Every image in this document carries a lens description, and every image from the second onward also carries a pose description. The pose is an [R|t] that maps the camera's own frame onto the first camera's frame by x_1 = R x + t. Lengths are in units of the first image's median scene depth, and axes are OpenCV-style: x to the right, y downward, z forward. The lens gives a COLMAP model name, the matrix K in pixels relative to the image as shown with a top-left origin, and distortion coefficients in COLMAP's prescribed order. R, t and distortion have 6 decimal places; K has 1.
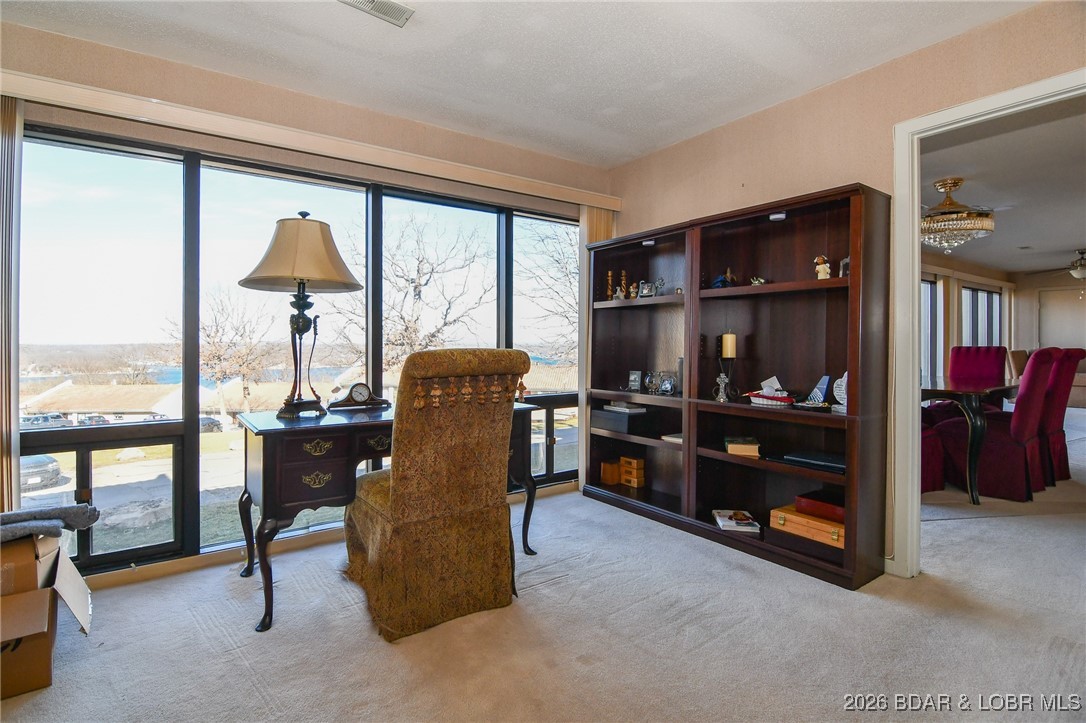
lens RADIAL K [[547.8, 0, 541.7], [0, 547.8, 333.8], [0, 0, 1]] dist [-0.012623, -0.001080]
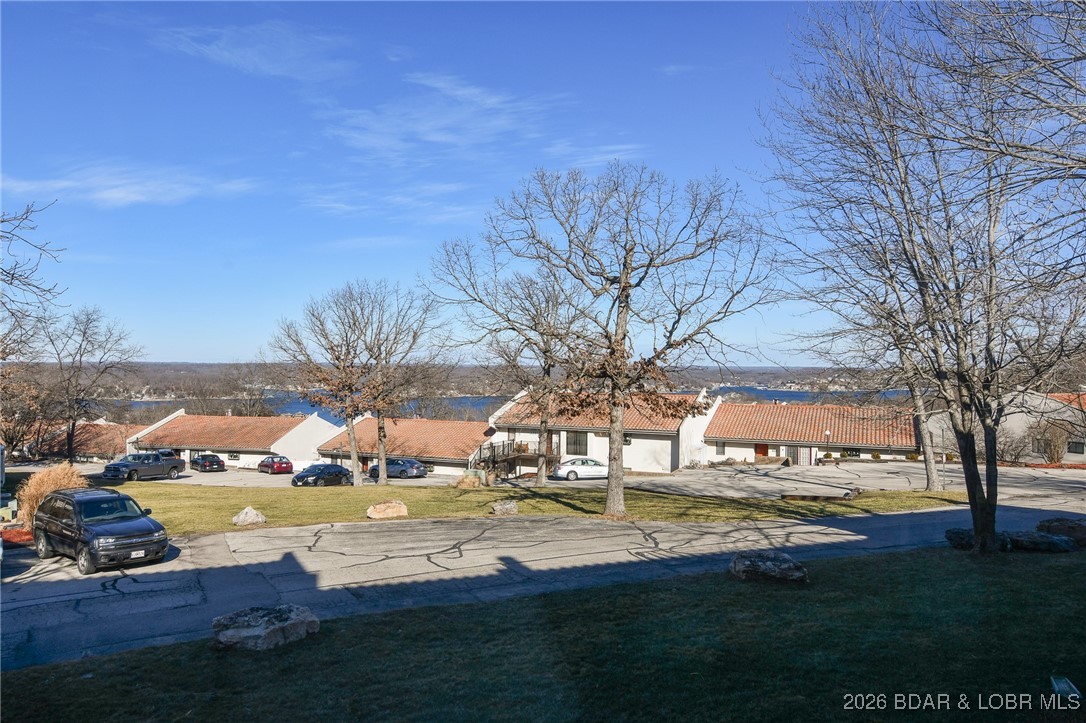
lens RADIAL K [[752.1, 0, 543.0], [0, 752.1, 361.5], [0, 0, 1]] dist [0.004733, 0.001355]
pose [[0.963480, 0.006927, -0.267690, -0.075388], [-0.003742, 0.999916, 0.012407, -0.008345], [0.267753, -0.010952, 0.963425, 0.093168]]
